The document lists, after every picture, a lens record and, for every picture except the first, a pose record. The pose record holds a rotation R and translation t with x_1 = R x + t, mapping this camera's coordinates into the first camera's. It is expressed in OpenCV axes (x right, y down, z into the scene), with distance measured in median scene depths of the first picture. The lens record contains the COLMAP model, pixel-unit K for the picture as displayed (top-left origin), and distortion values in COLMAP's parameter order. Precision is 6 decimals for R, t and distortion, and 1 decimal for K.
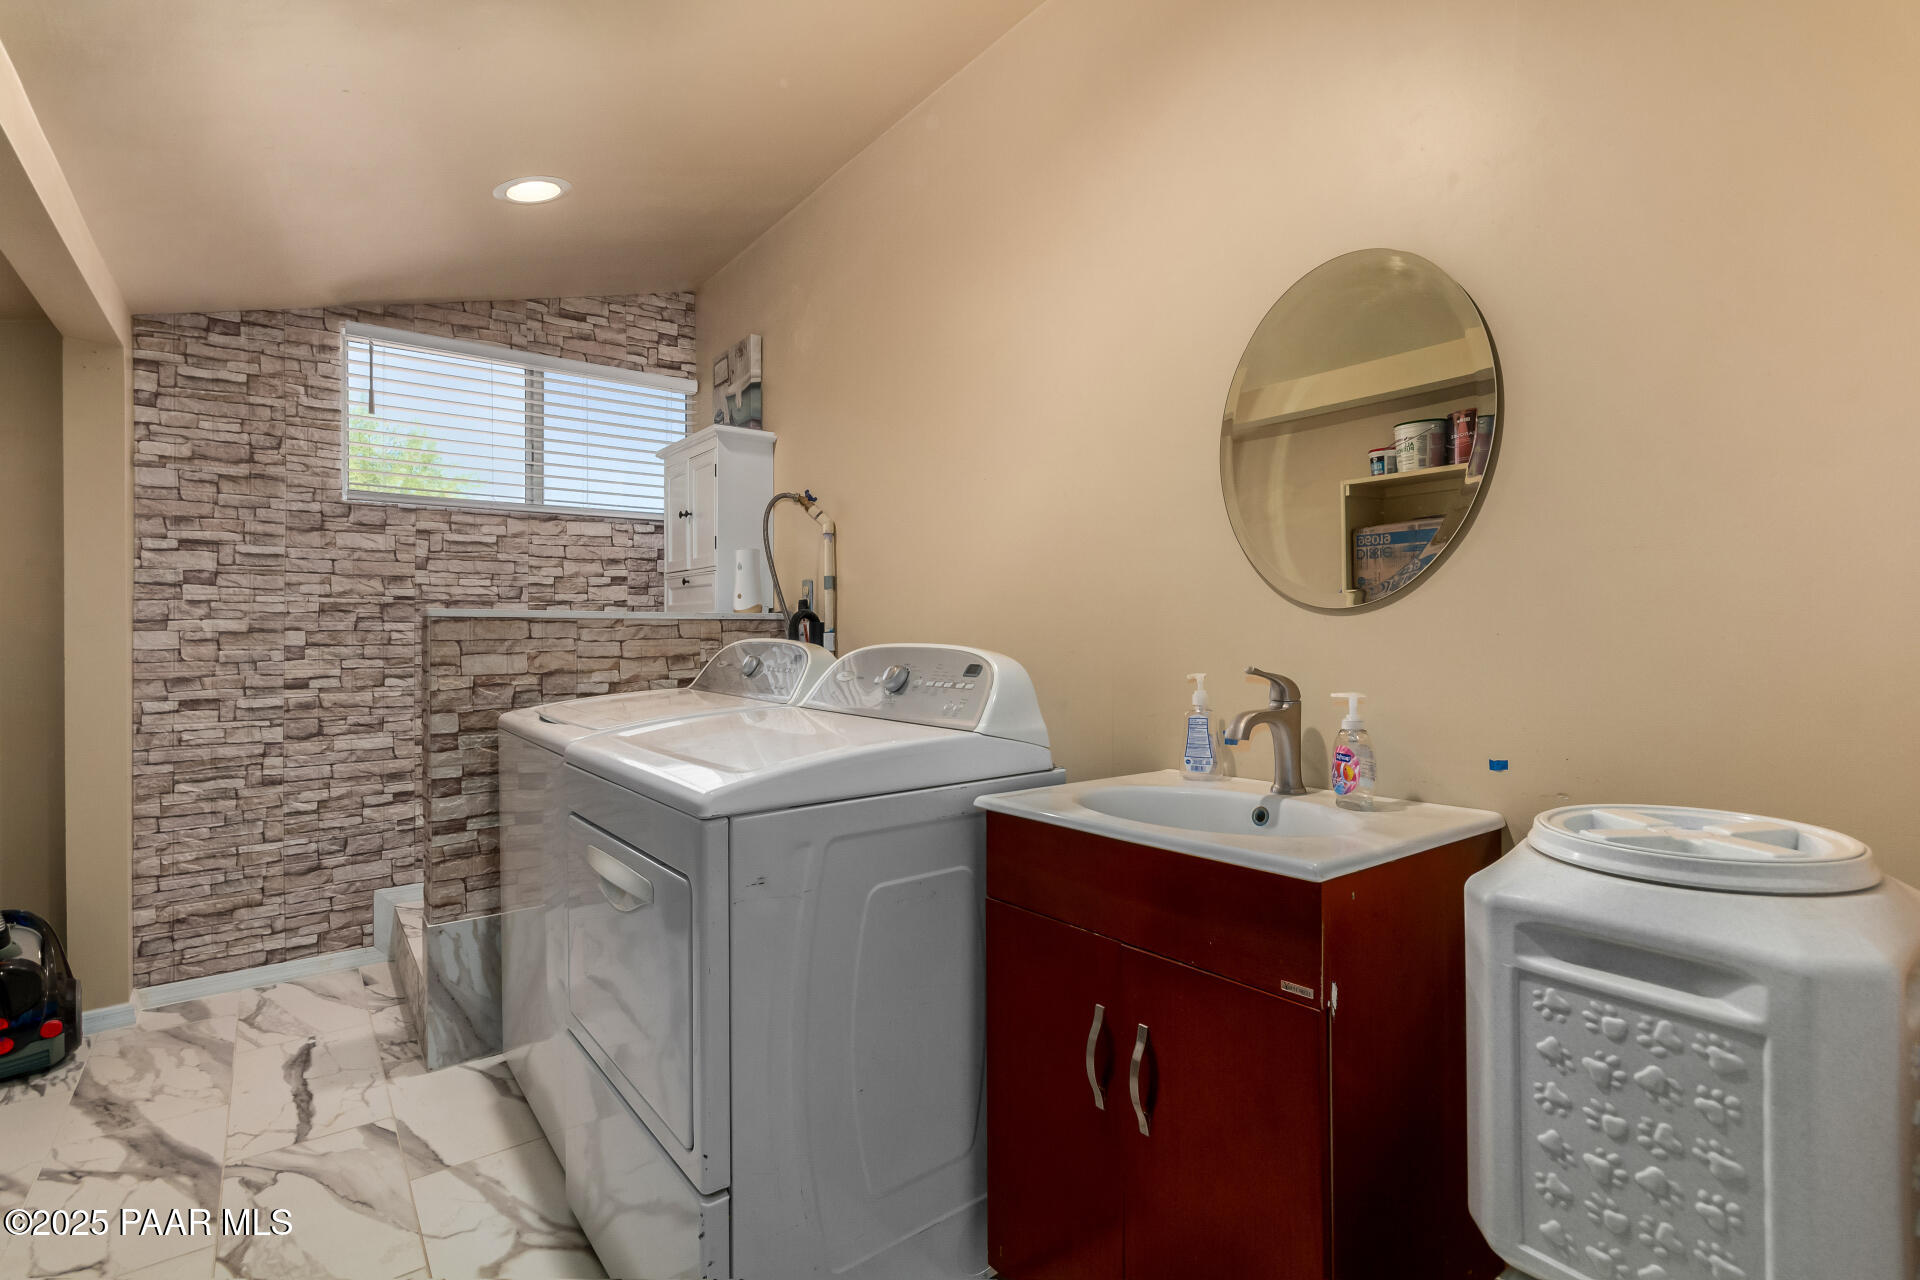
lens RADIAL K [[883.9, 0, 956.8], [0, 883.9, 628.4], [0, 0, 1]] dist [0.001071, 0.000043]
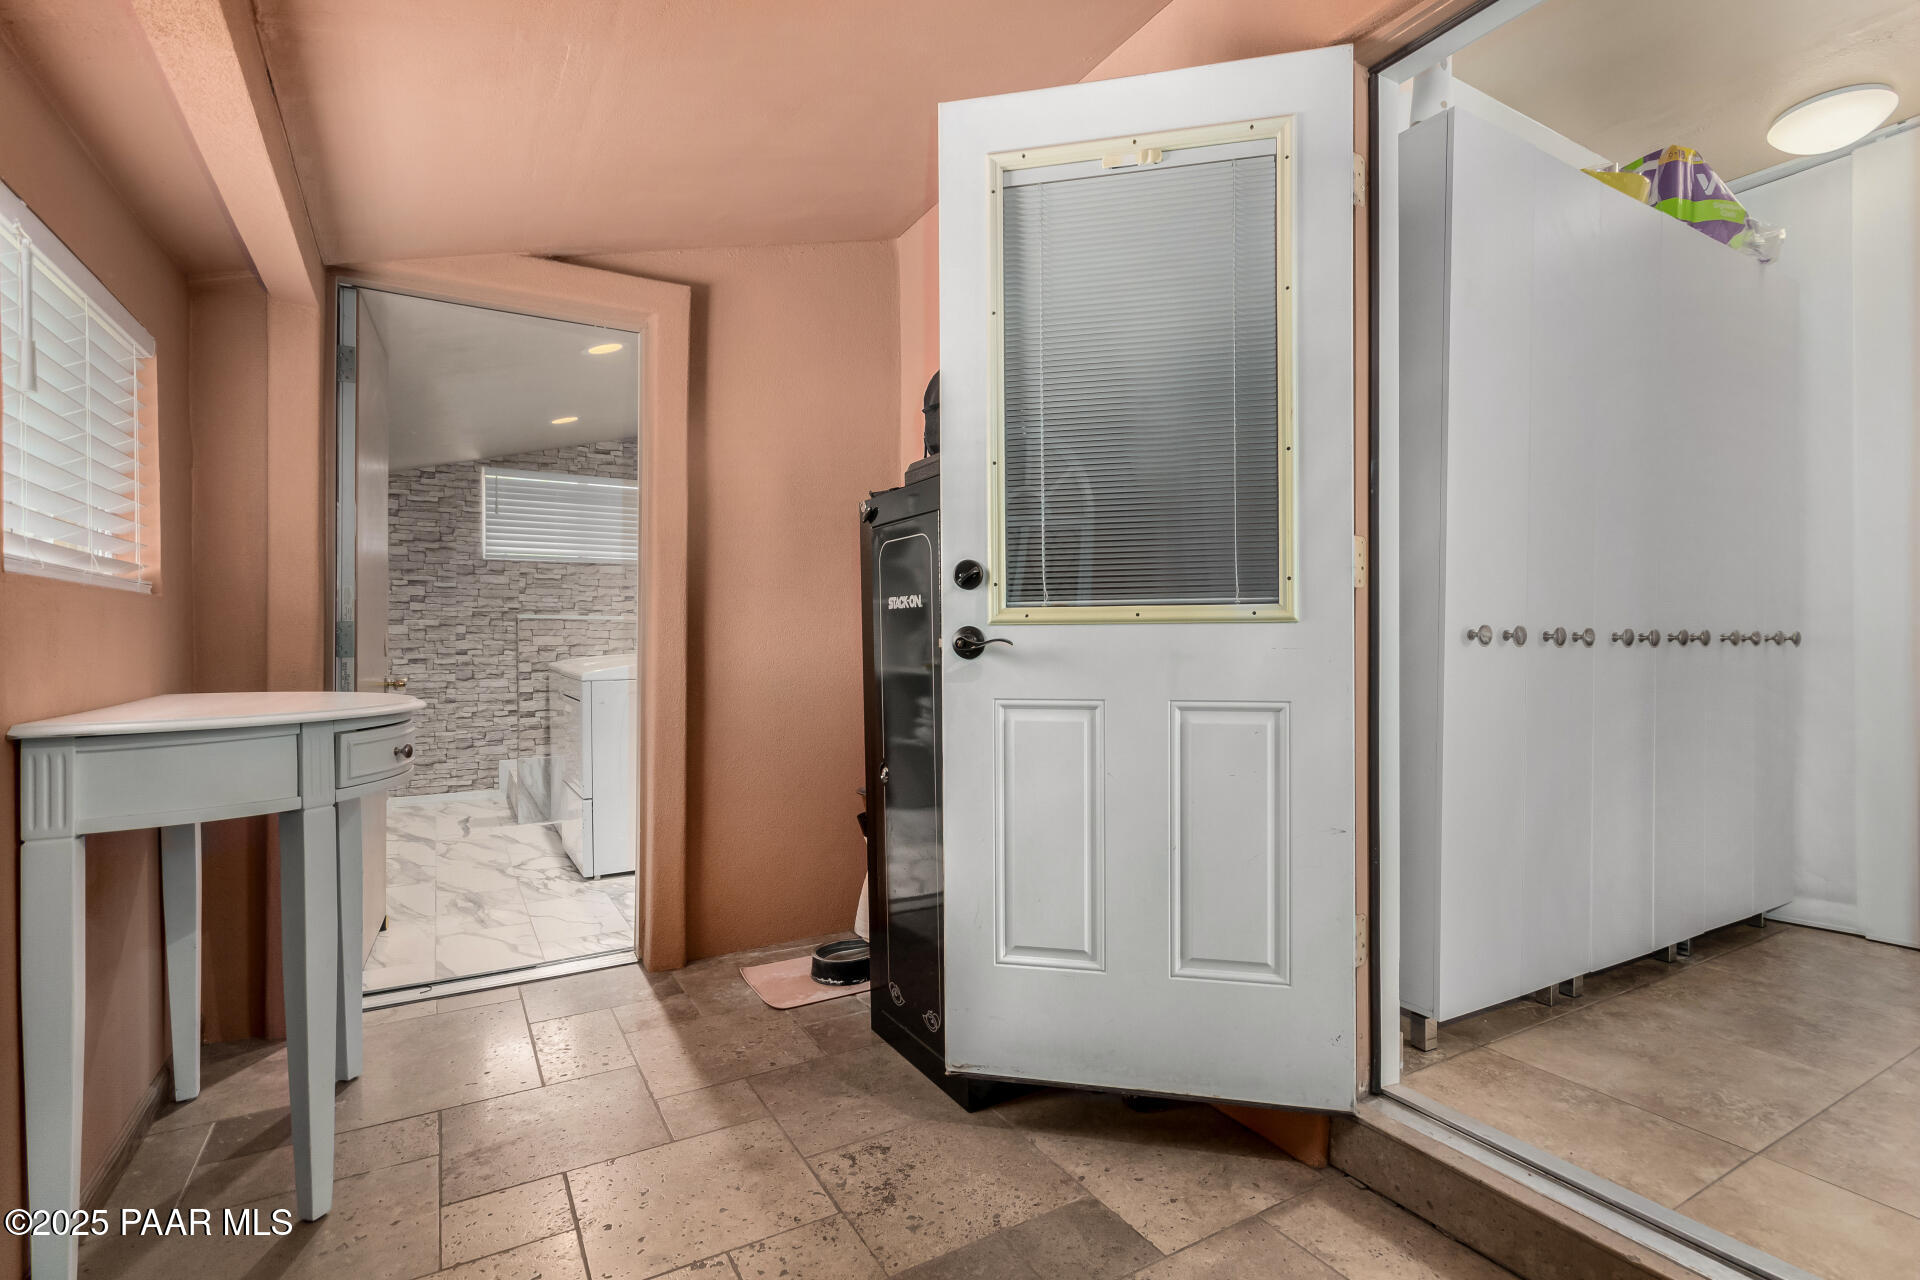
lens RADIAL K [[883.9, 0, 972.4], [0, 883.9, 643.7], [0, 0, 1]] dist [0.001071, 0.000043]
pose [[0.993724, 0.005723, -0.111710, 0.634634], [-0.004384, 0.999916, 0.012221, 0.014901], [0.111771, -0.011655, 0.993666, -0.871615]]
